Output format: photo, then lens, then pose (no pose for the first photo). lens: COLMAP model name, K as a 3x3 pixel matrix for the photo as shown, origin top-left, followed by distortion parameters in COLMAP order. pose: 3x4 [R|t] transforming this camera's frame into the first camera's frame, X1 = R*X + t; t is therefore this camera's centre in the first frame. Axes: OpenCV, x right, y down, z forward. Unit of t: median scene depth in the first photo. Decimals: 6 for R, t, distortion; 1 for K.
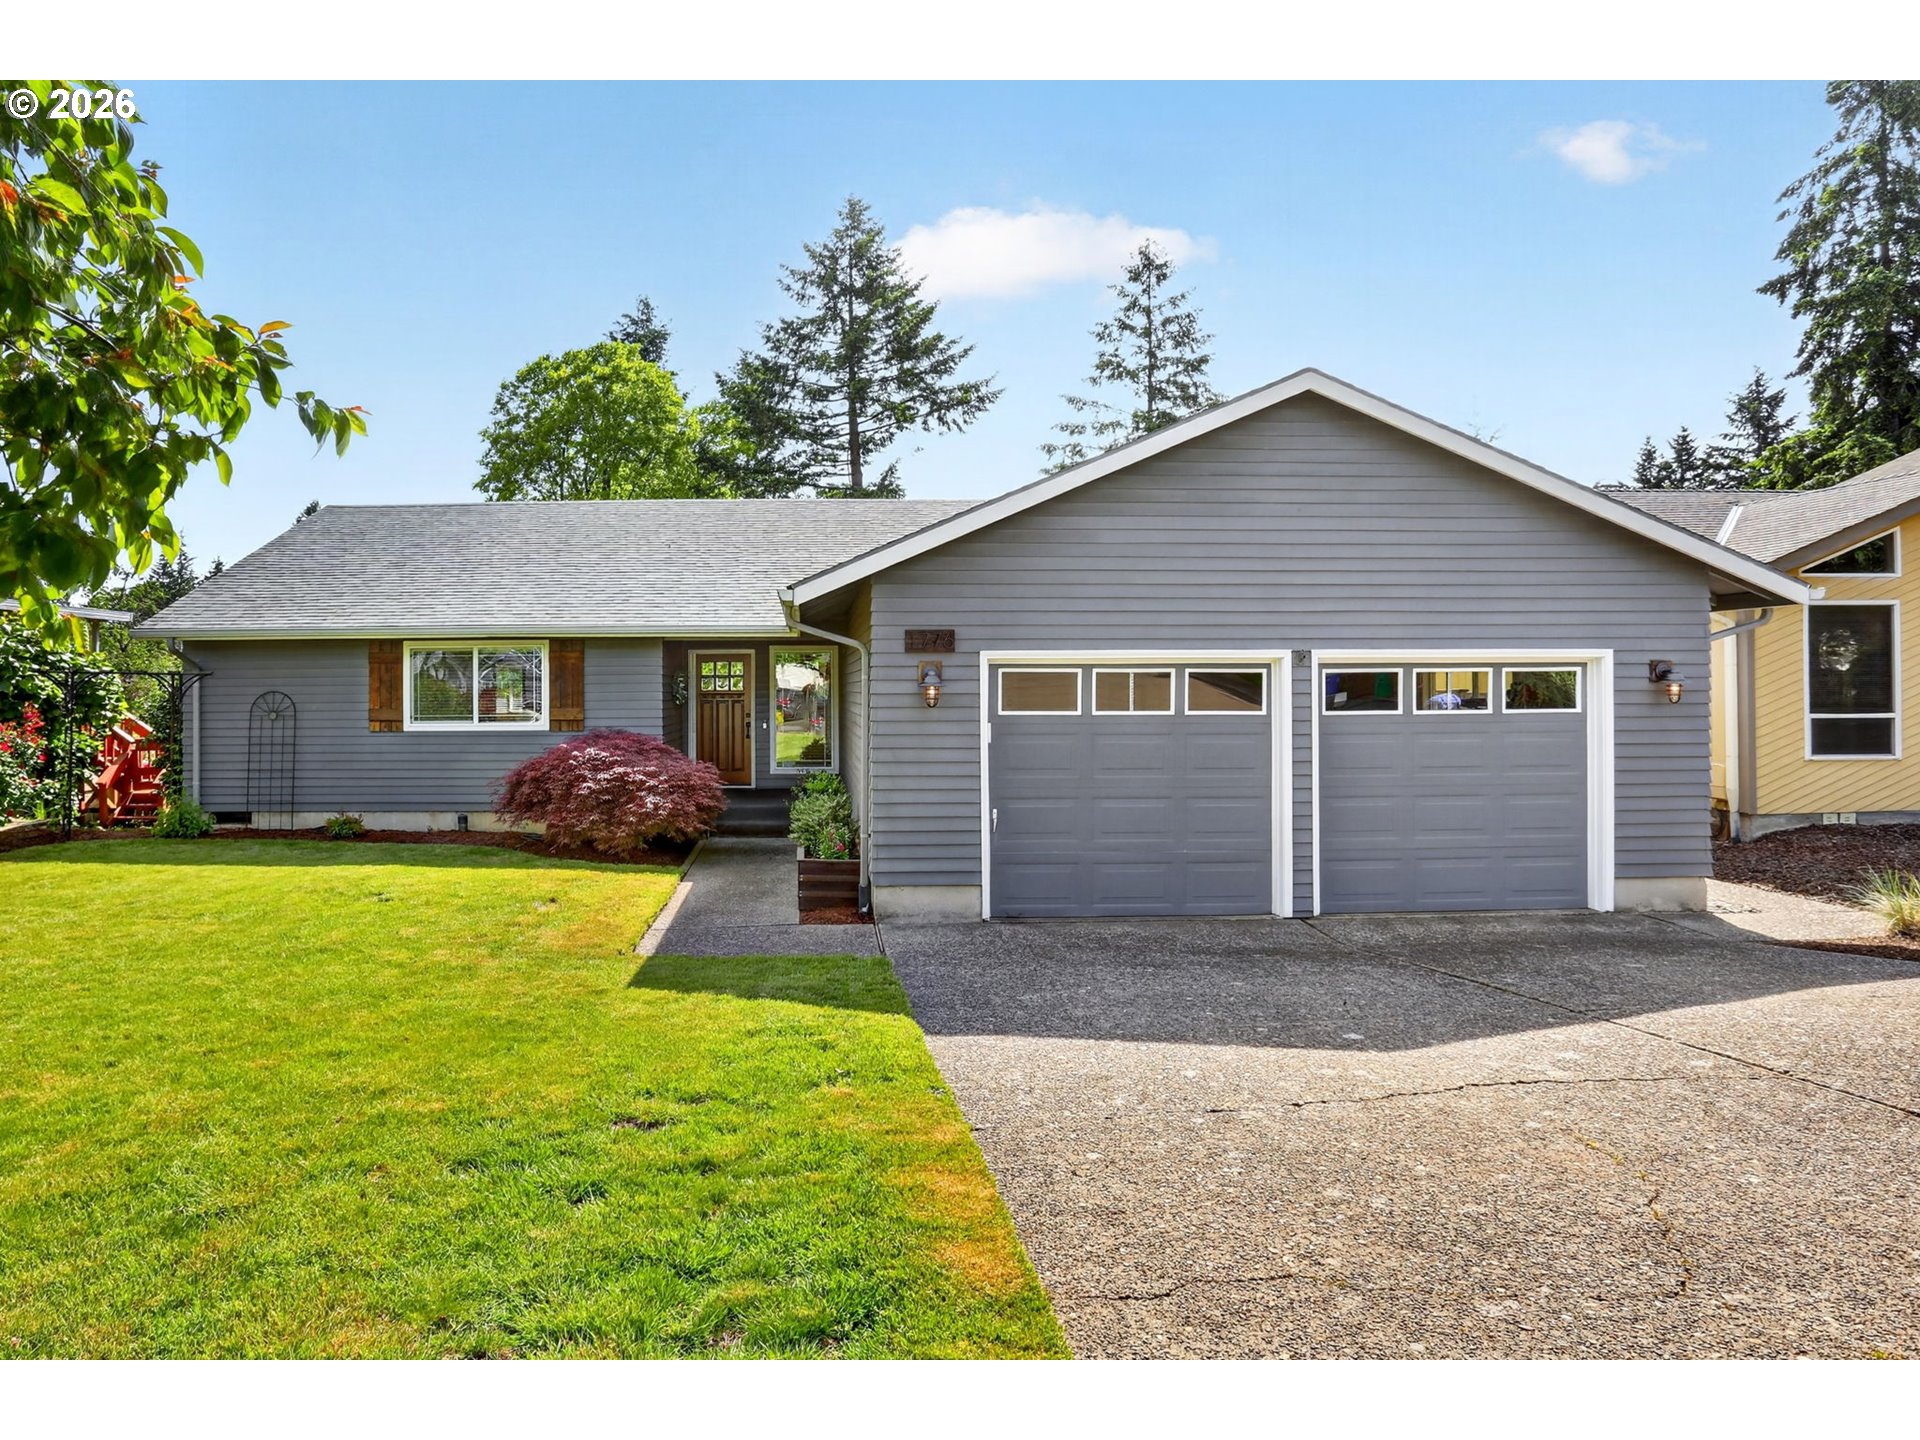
lens RADIAL K [[1178.8, 0, 798.3], [0, 1178.8, 696.7], [0, 0, 1]] dist [-0.102810, 0.059811]
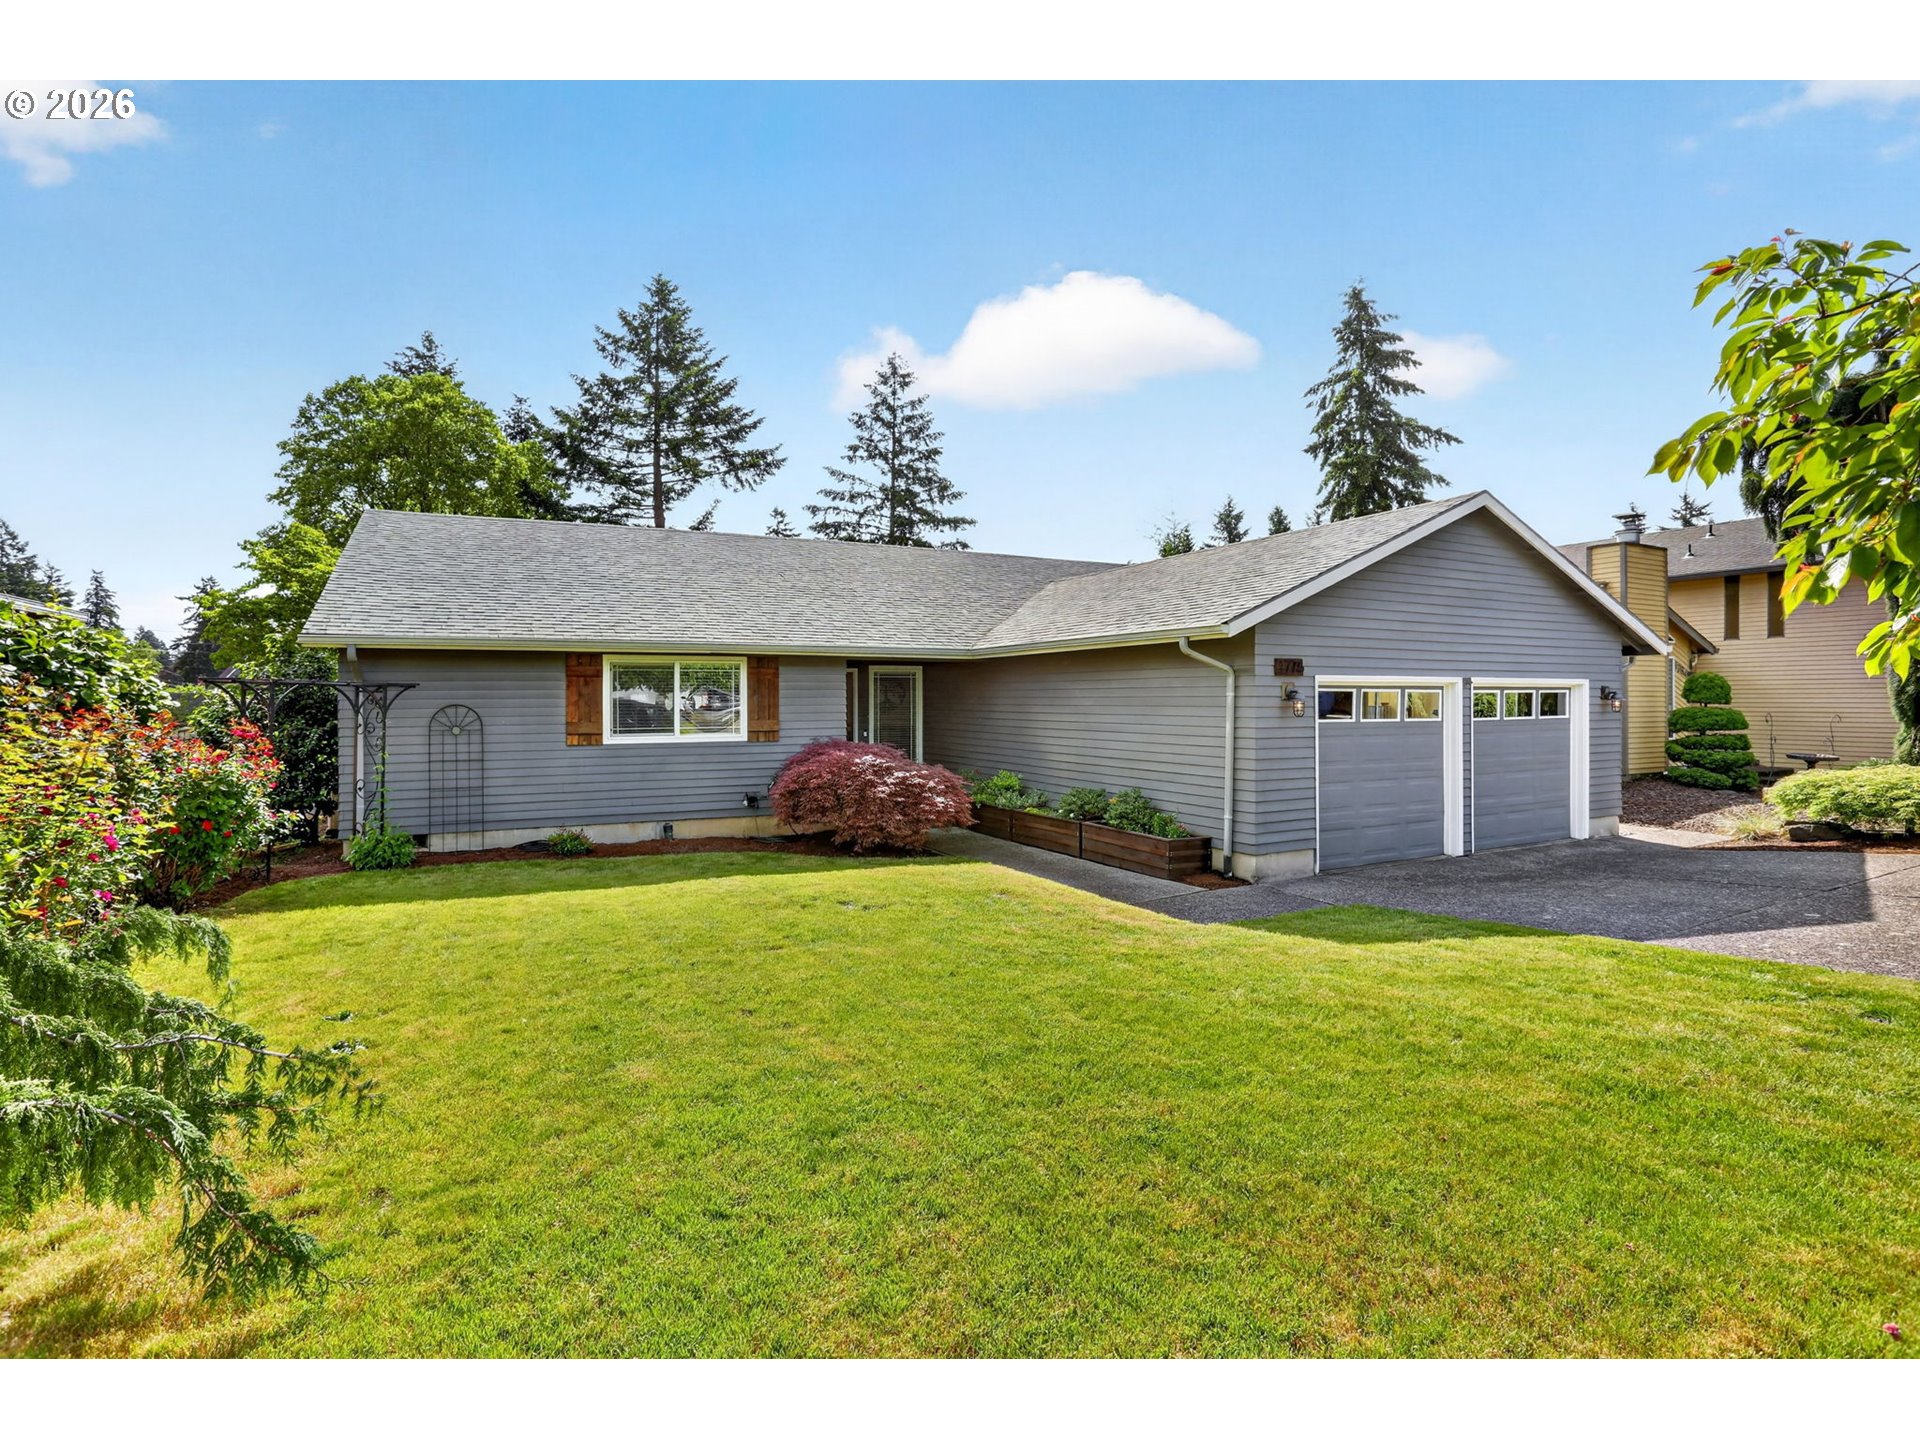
lens RADIAL K [[941.8, 0, 957.2], [0, 941.8, 713.3], [0, 0, 1]] dist [-0.070956, 0.028446]
pose [[0.889799, -0.004502, 0.456331, -0.395421], [0.001668, 0.999977, 0.006614, -0.001660], [-0.456350, -0.005124, 0.889786, 0.132854]]
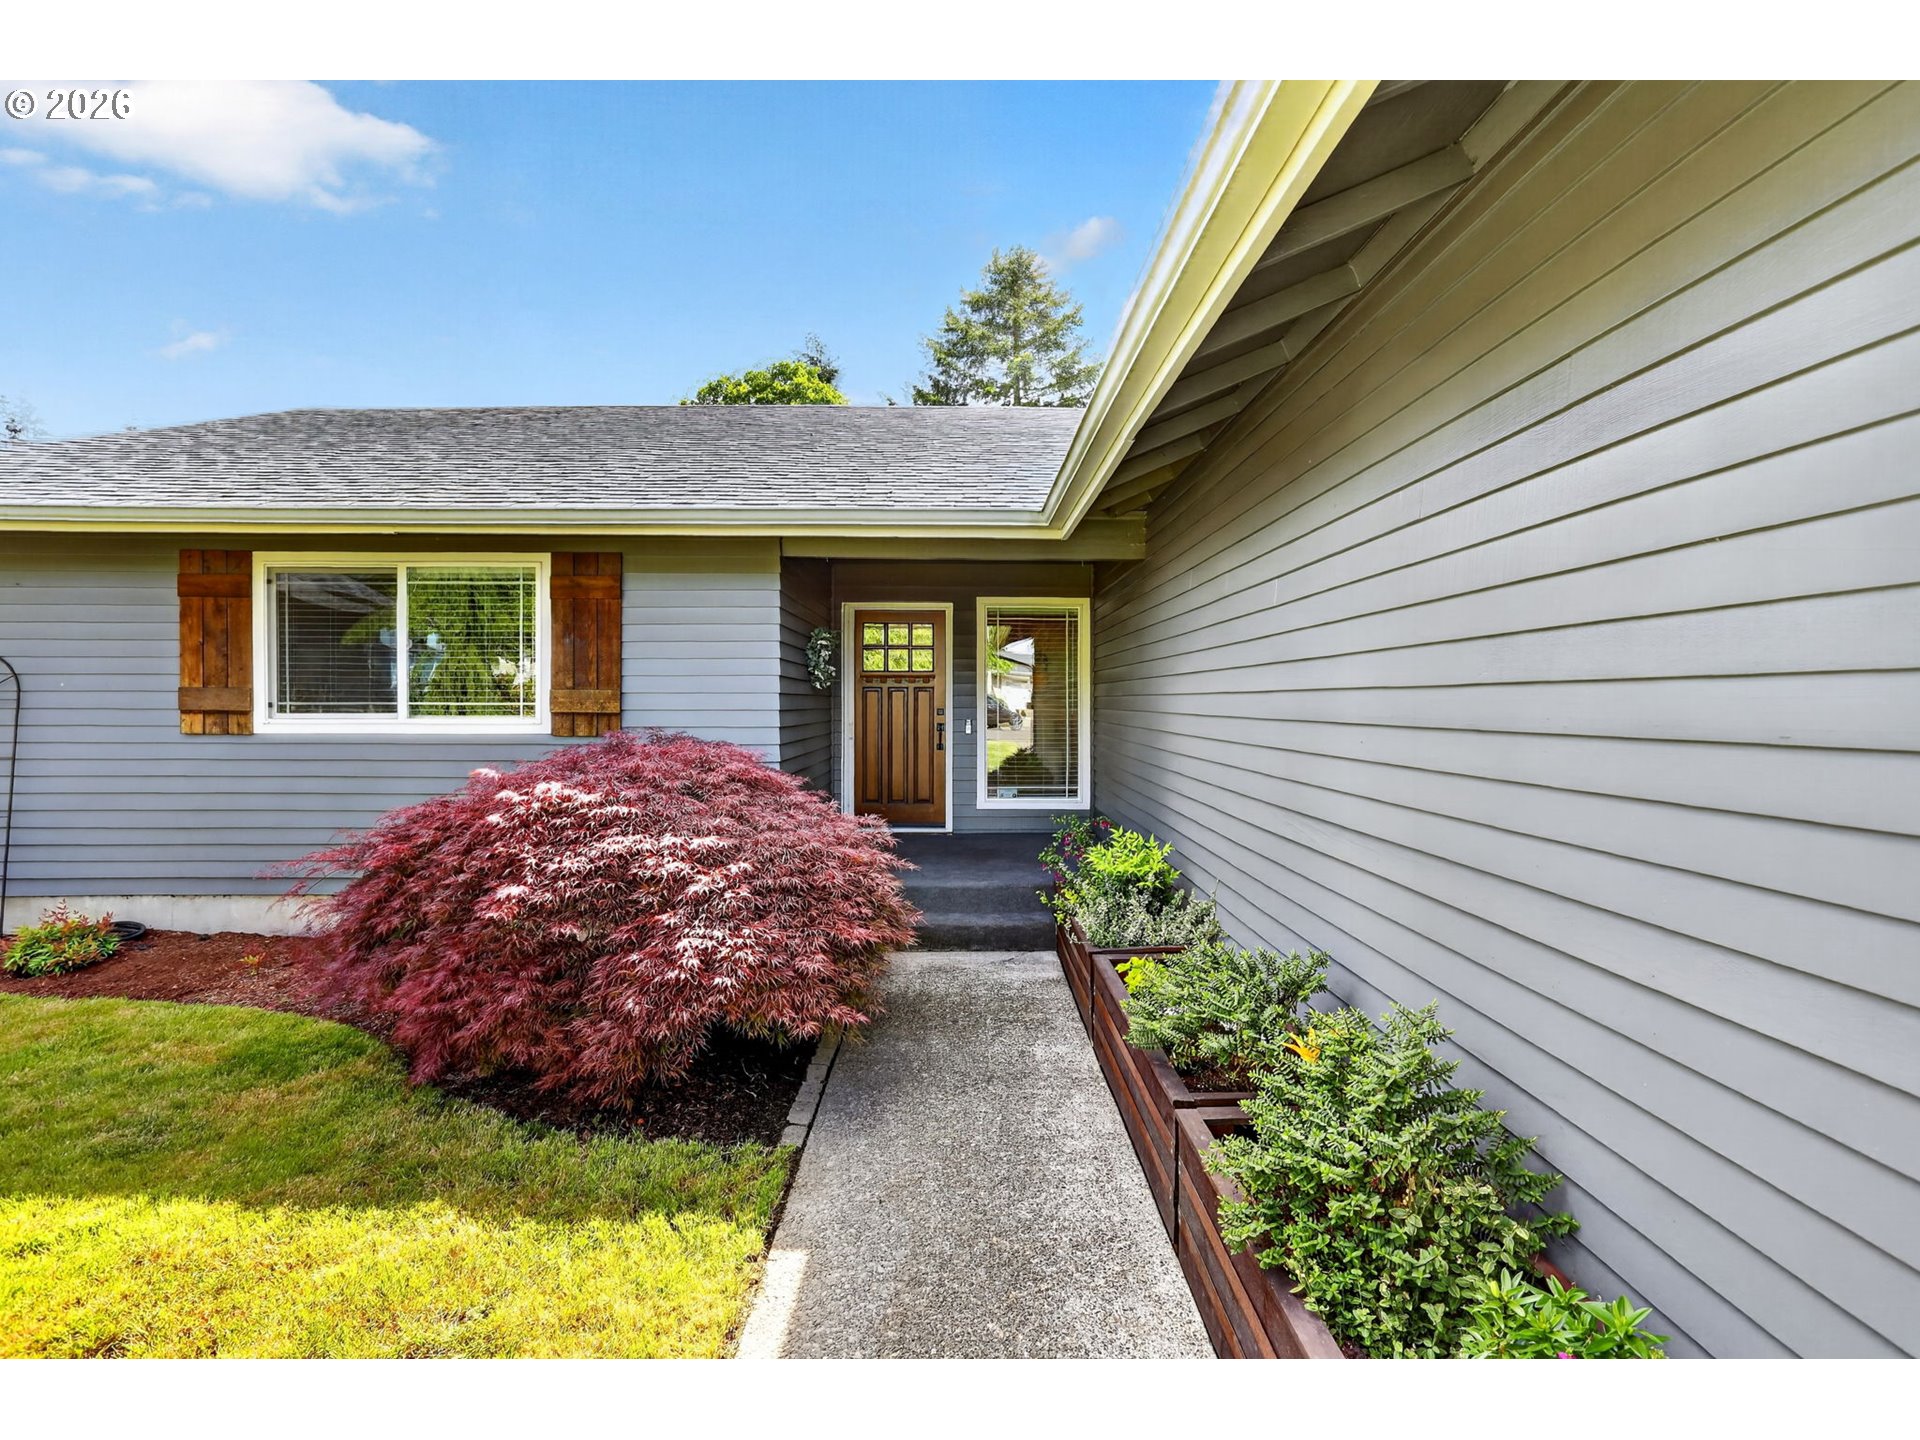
lens RADIAL K [[941.8, 0, 957.2], [0, 941.8, 713.3], [0, 0, 1]] dist [-0.070956, 0.028446]
pose [[0.999963, 0.006261, 0.005880, -0.039784], [-0.006281, 0.999975, 0.003320, 0.016264], [-0.005859, -0.003357, 0.999977, 0.558776]]
